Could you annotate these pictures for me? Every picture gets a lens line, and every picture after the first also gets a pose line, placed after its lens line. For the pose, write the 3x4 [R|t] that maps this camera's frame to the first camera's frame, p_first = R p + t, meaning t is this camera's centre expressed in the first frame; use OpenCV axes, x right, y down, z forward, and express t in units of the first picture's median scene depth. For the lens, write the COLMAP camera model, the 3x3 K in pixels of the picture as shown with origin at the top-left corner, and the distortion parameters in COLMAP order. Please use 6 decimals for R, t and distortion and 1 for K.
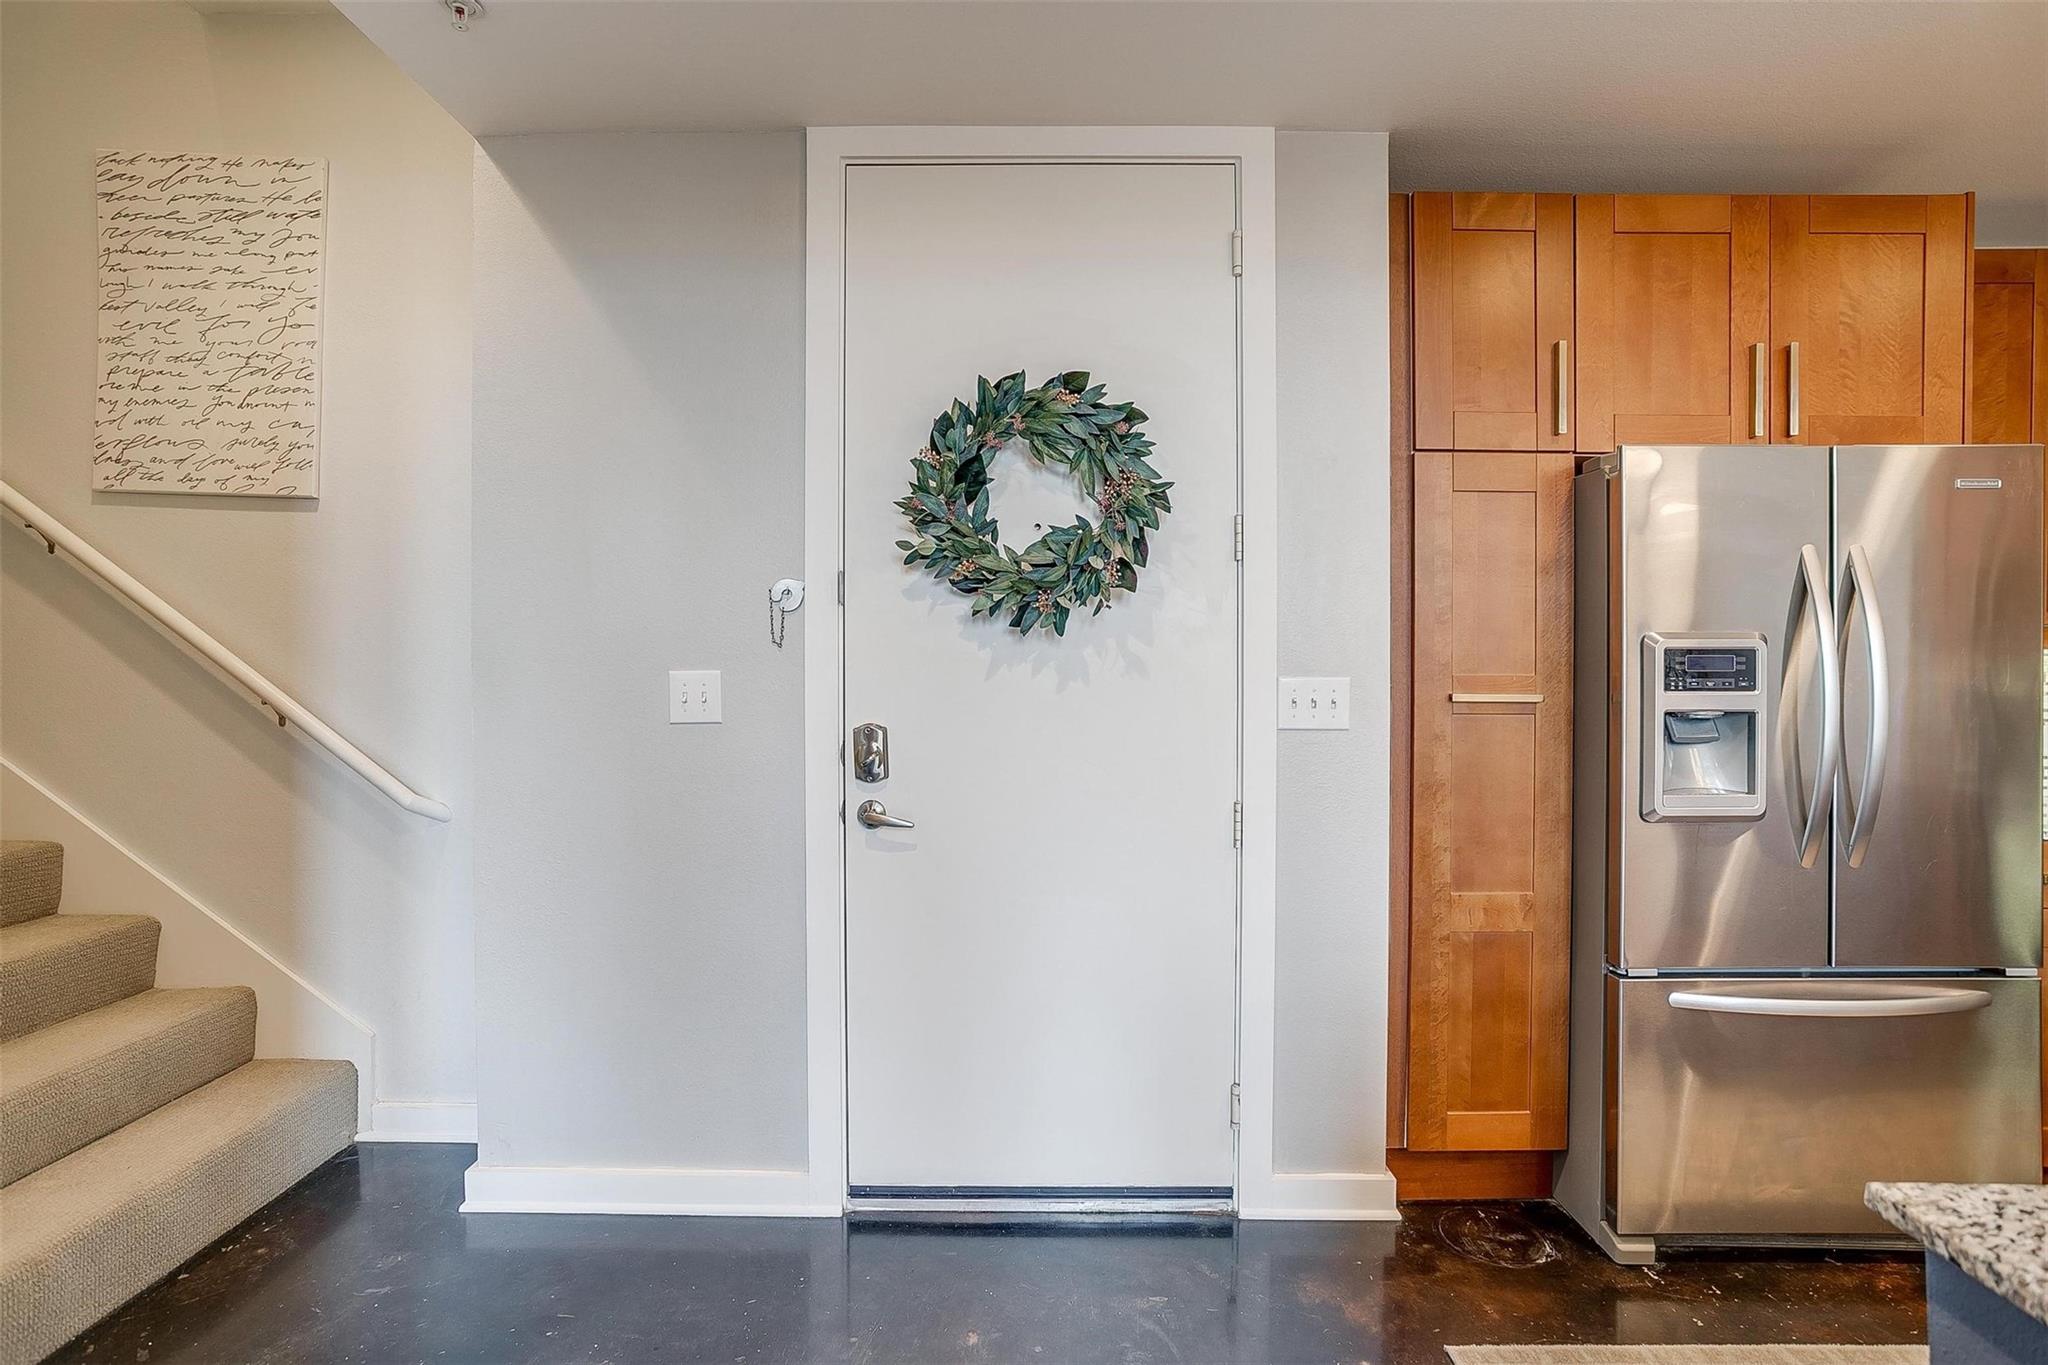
lens RADIAL K [[1003.2, 0, 1021.0], [0, 1003.2, 666.1], [0, 0, 1]] dist [-0.063931, 0.041070]
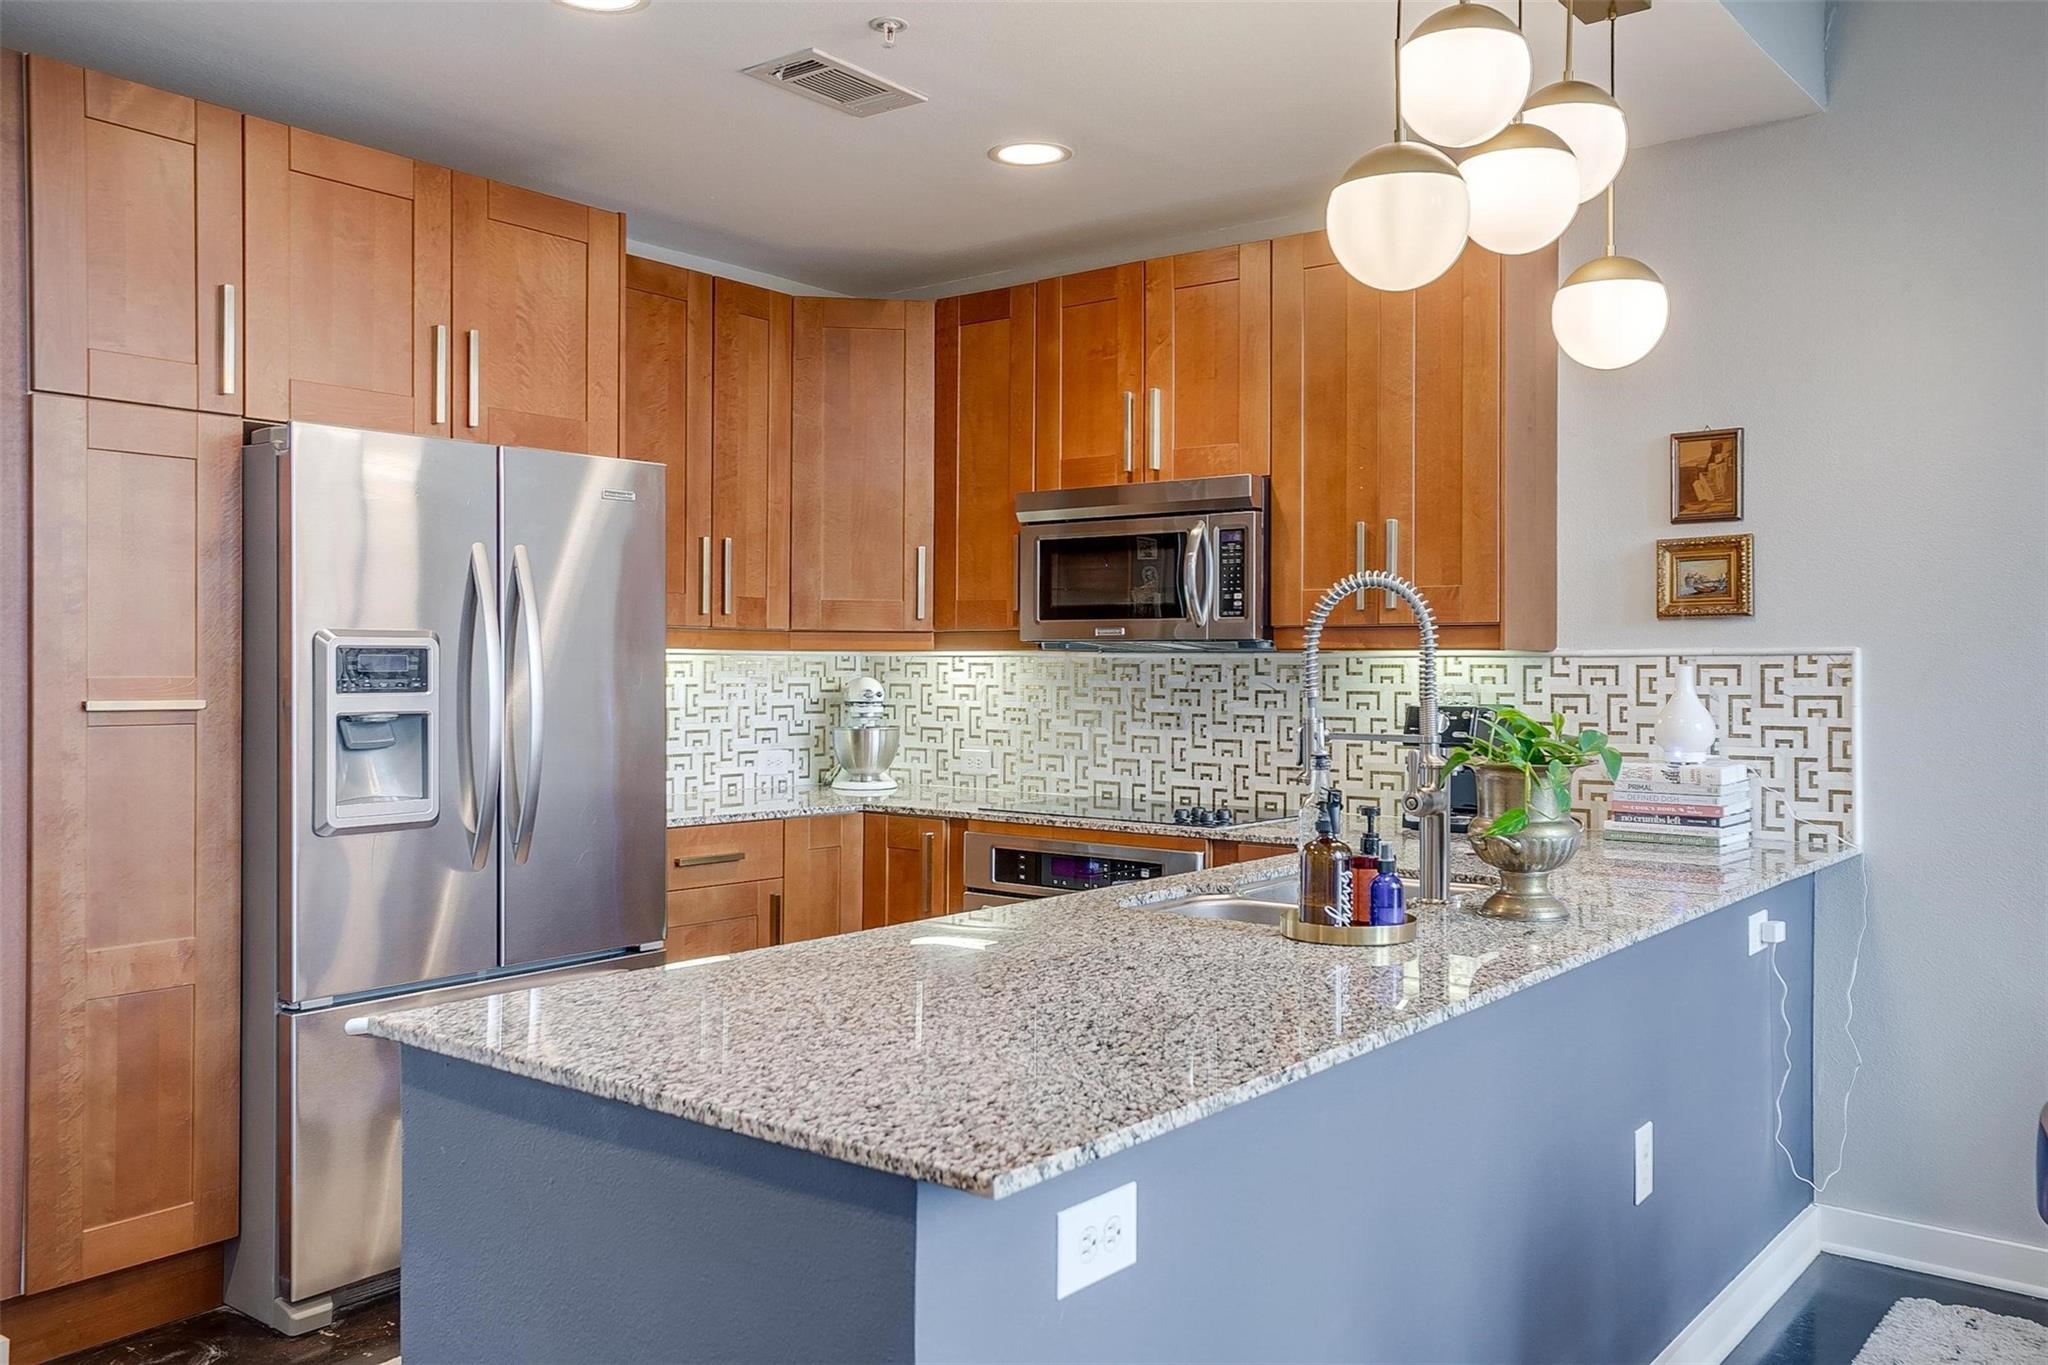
lens RADIAL K [[1646.7, 0, 1032.9], [0, 1646.7, 669.5], [0, 0, 1]] dist [-0.009301, 0.063385]
pose [[0.613735, -0.004113, 0.789502, -0.151588], [0.003203, 0.999991, 0.002720, 0.000816], [-0.789506, 0.000859, 0.613742, -0.426028]]
